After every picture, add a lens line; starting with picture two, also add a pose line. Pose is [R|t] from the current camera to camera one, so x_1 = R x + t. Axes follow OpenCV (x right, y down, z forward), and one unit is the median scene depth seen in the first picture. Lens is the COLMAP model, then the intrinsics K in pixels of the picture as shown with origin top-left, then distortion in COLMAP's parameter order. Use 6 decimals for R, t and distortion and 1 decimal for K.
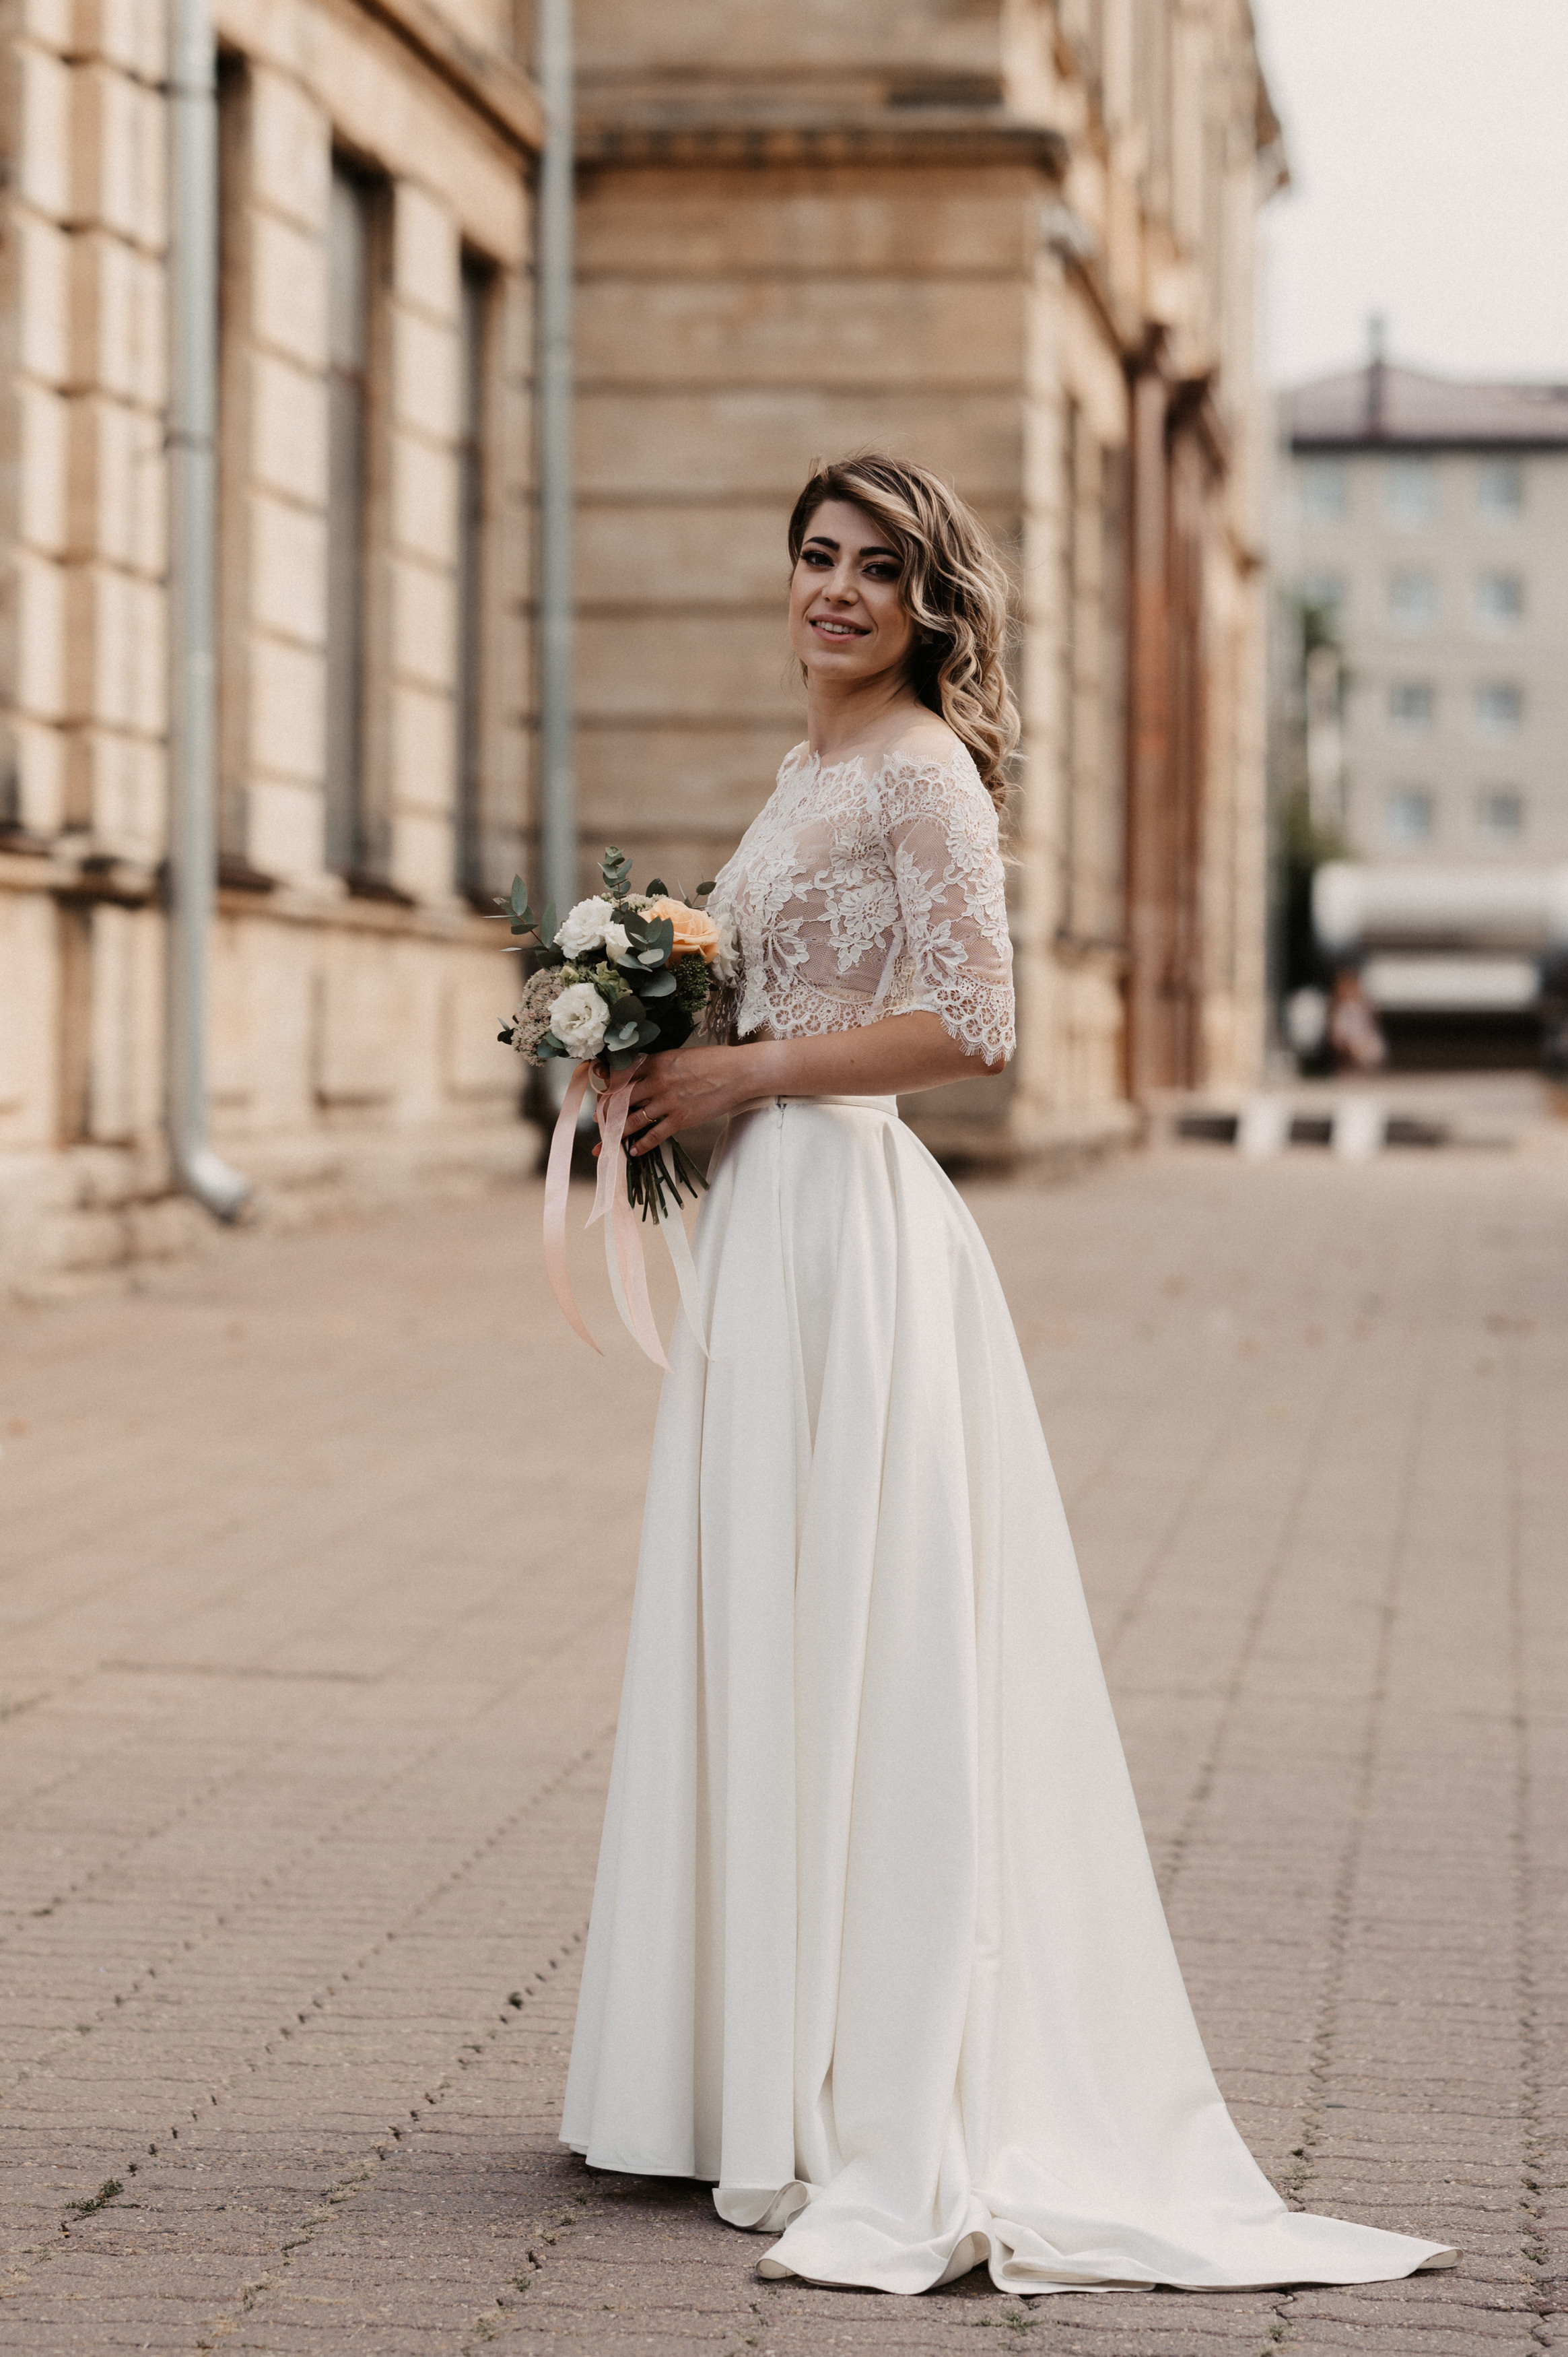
lens RADIAL K [[7343.4, 0, 784.0], [0, 7343.4, 1178.5], [0, 0, 1]] dist [-0.089504, -0.302320]
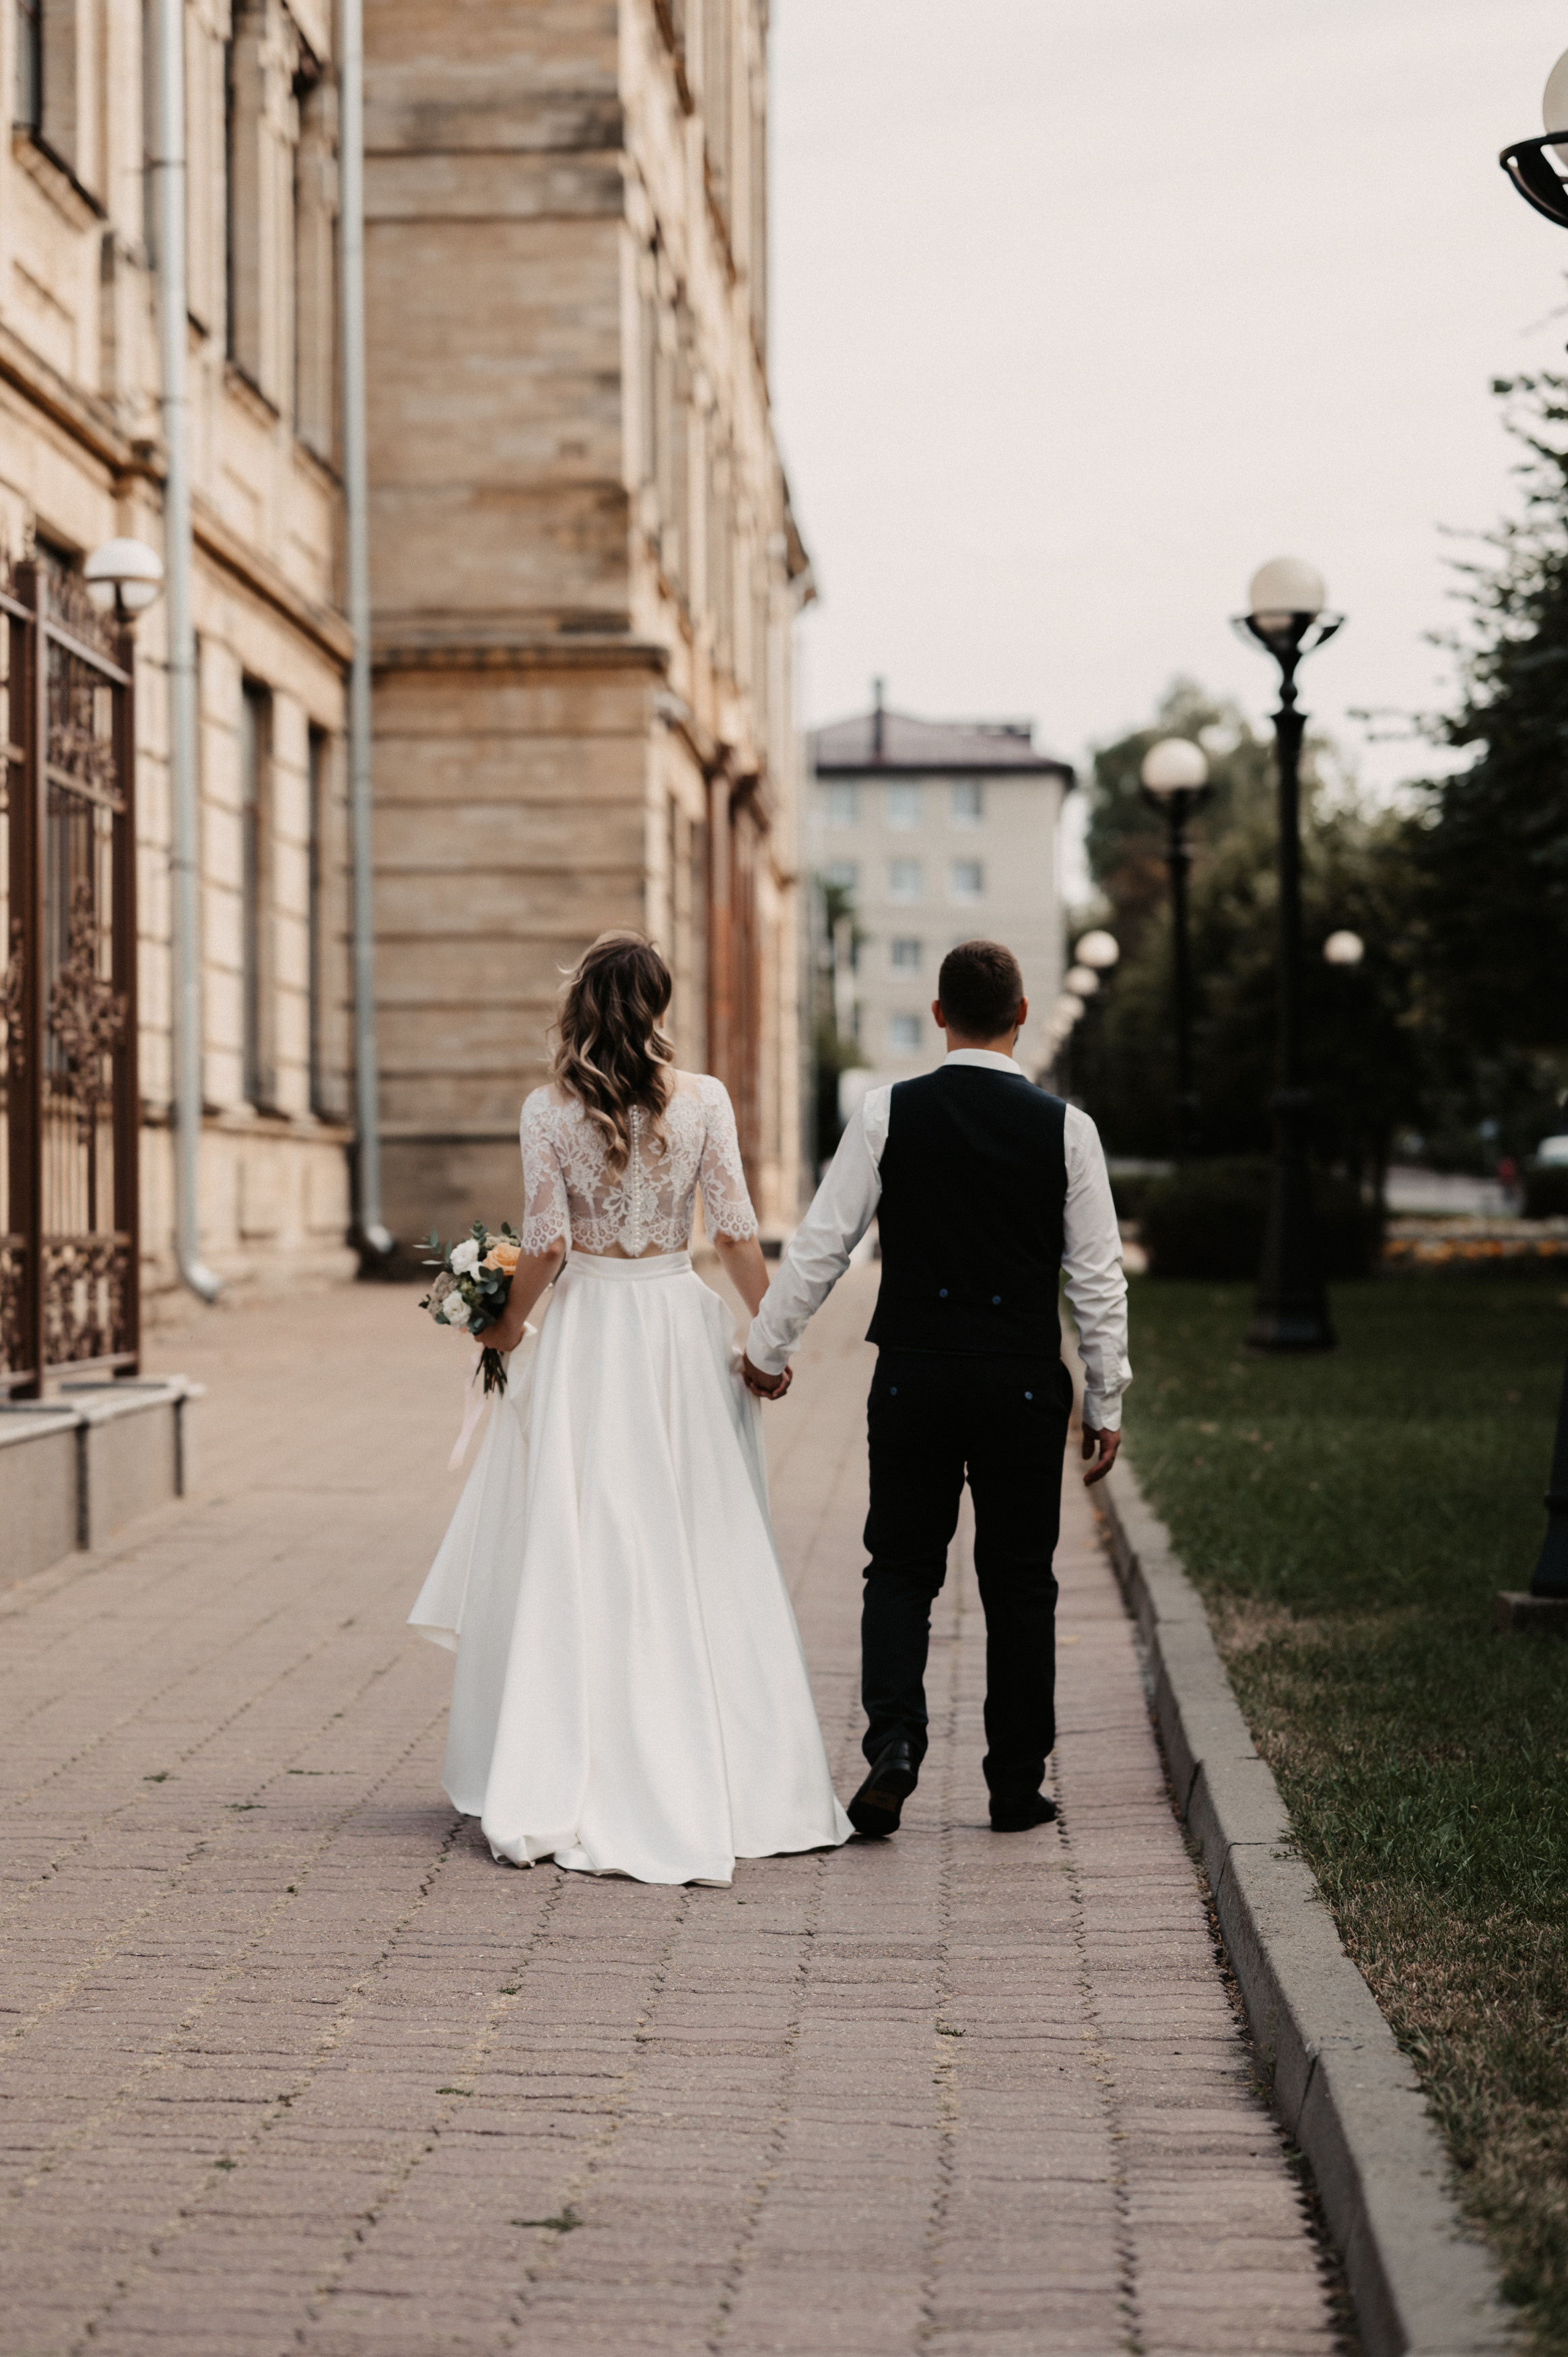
lens RADIAL K [[5534.7, 0, 784.0], [0, 5534.7, 1178.5], [0, 0, 1]] dist [-0.065101, -0.281710]
pose [[0.998099, -0.011617, 0.060527, -0.014967], [0.012920, 0.999692, -0.021178, 0.005102], [-0.060262, 0.021919, 0.997942, -0.298018]]
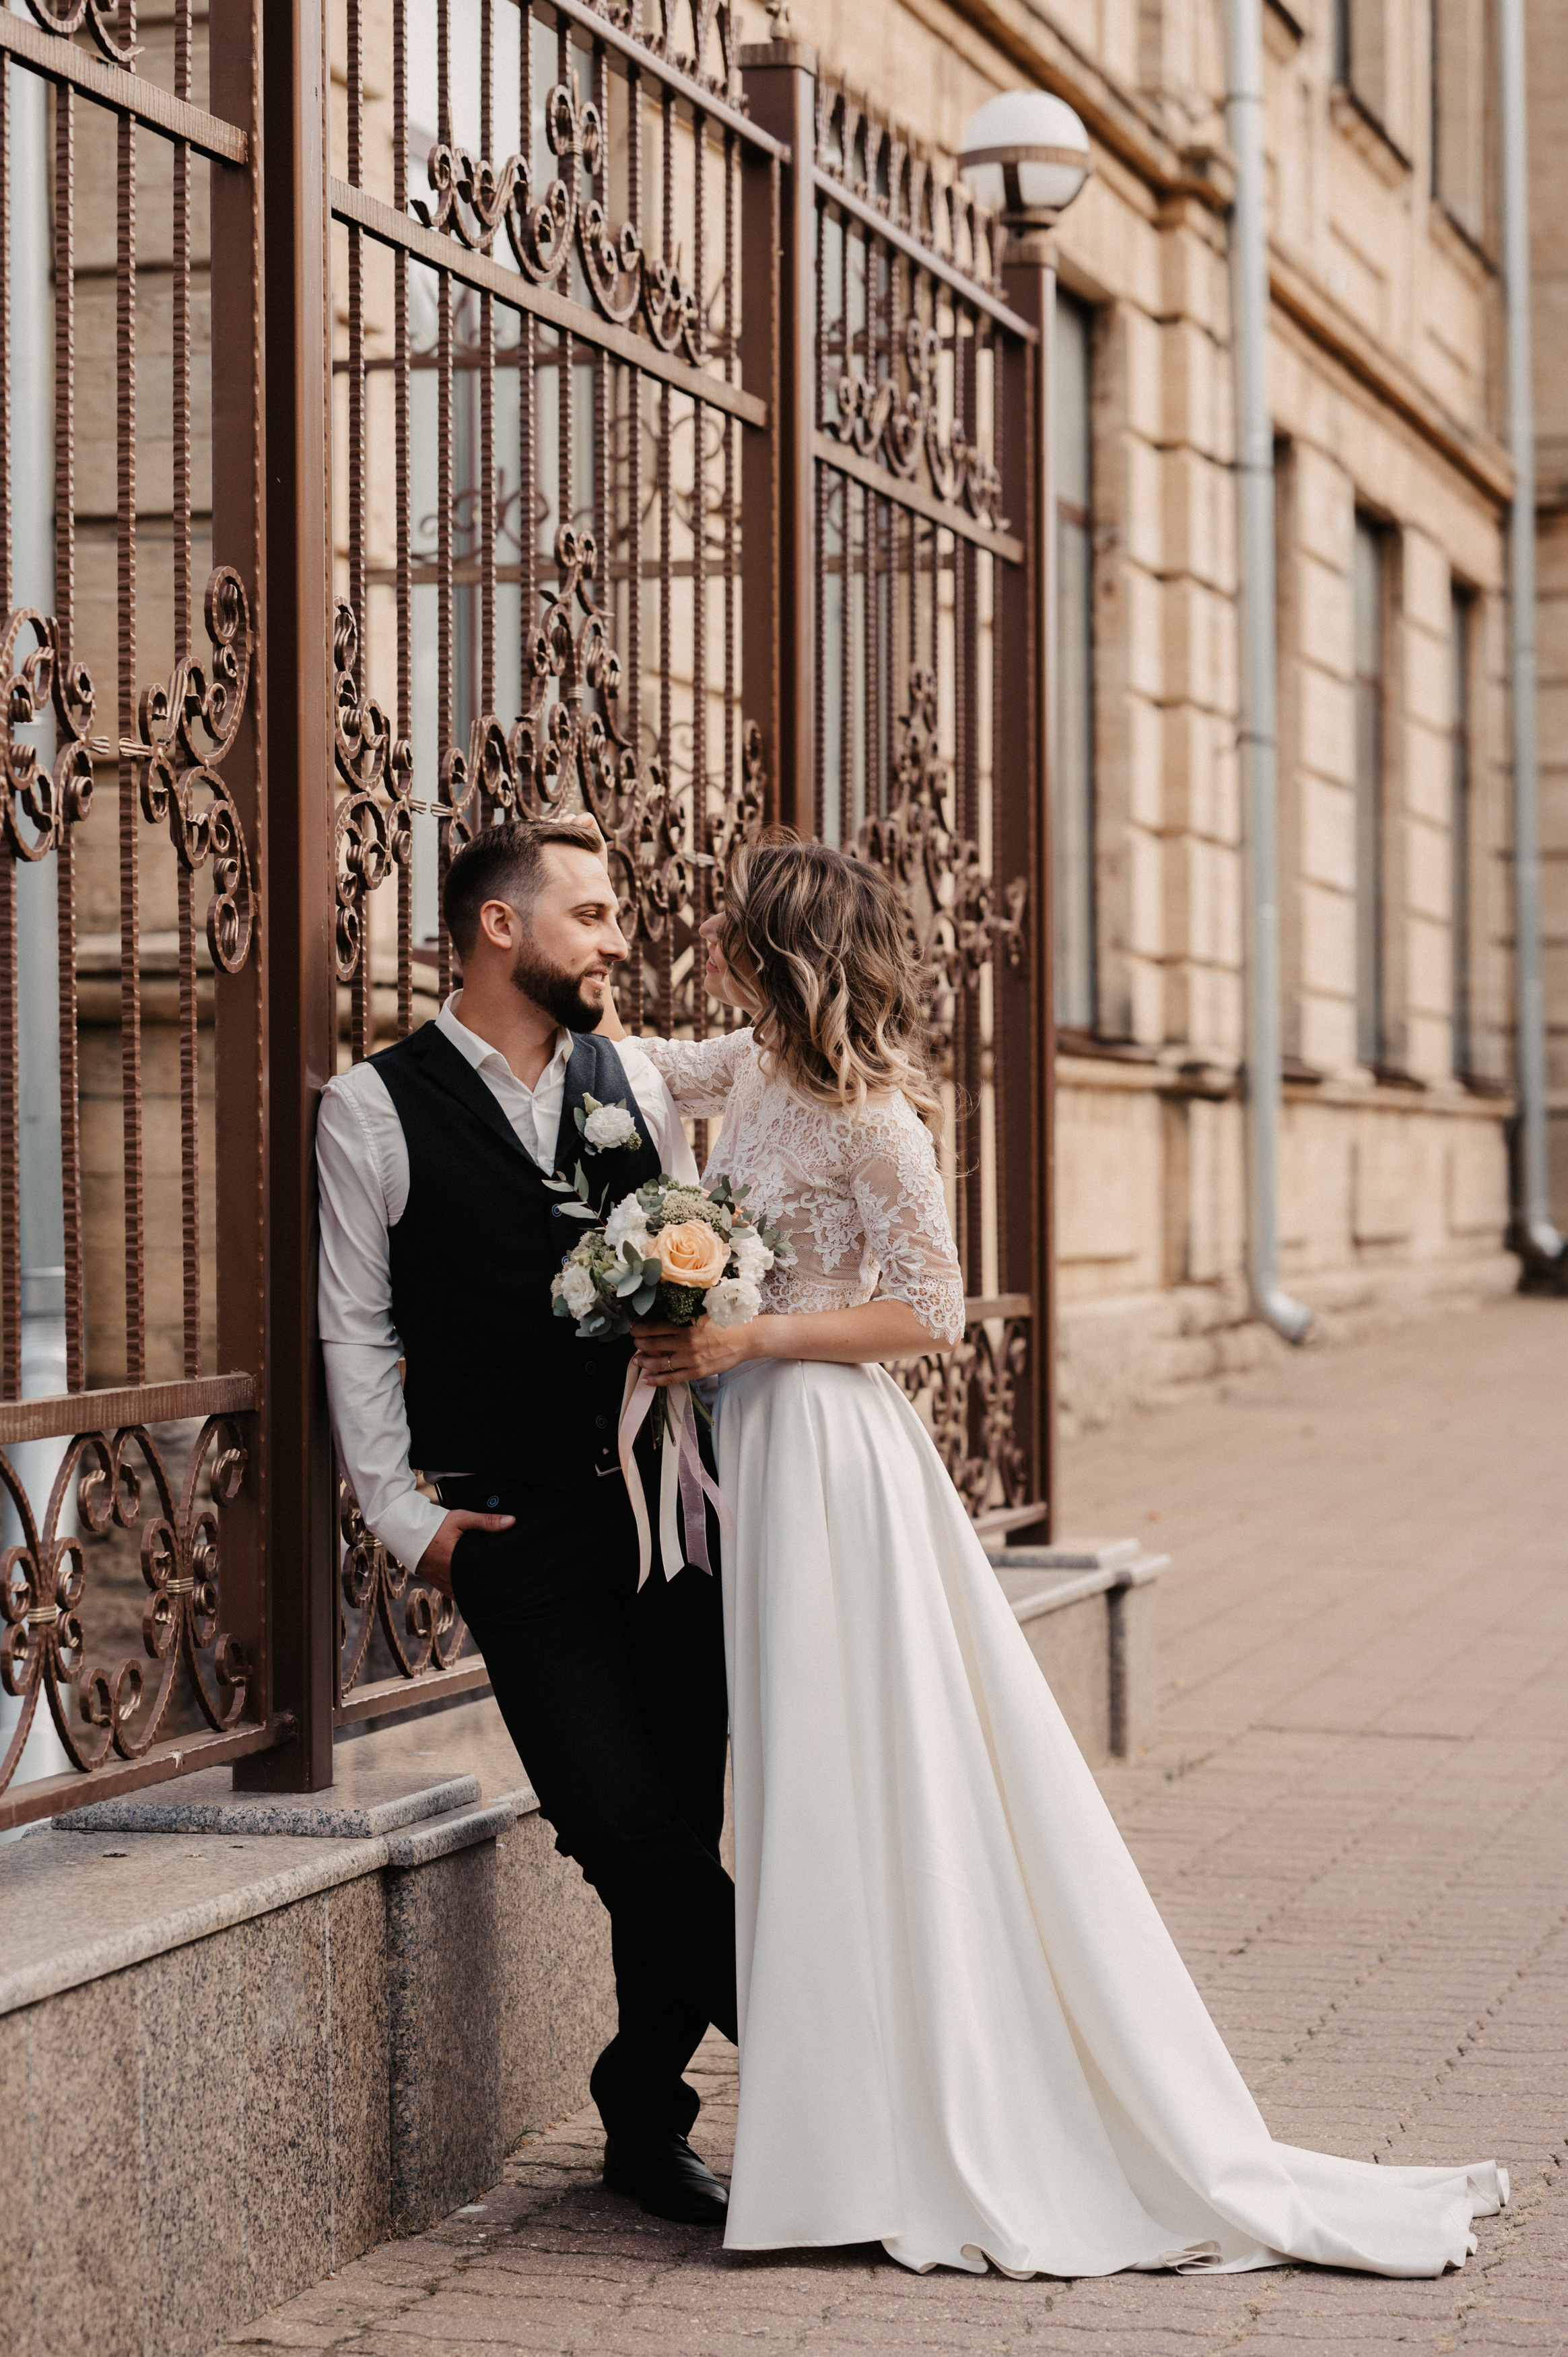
lens RADIAL K [[5570.6, 0, 858.5], [0, 5570.6, 1197.9], [0, 0, 1]] dist [-0.020210, -0.001121]
pose [[0.989677, -0.011877, -0.142826, -0.009764], [0.010017, 0.999855, -0.013735, -0.005860], [0.142968, 0.012163, 0.989653, 0.015751]]
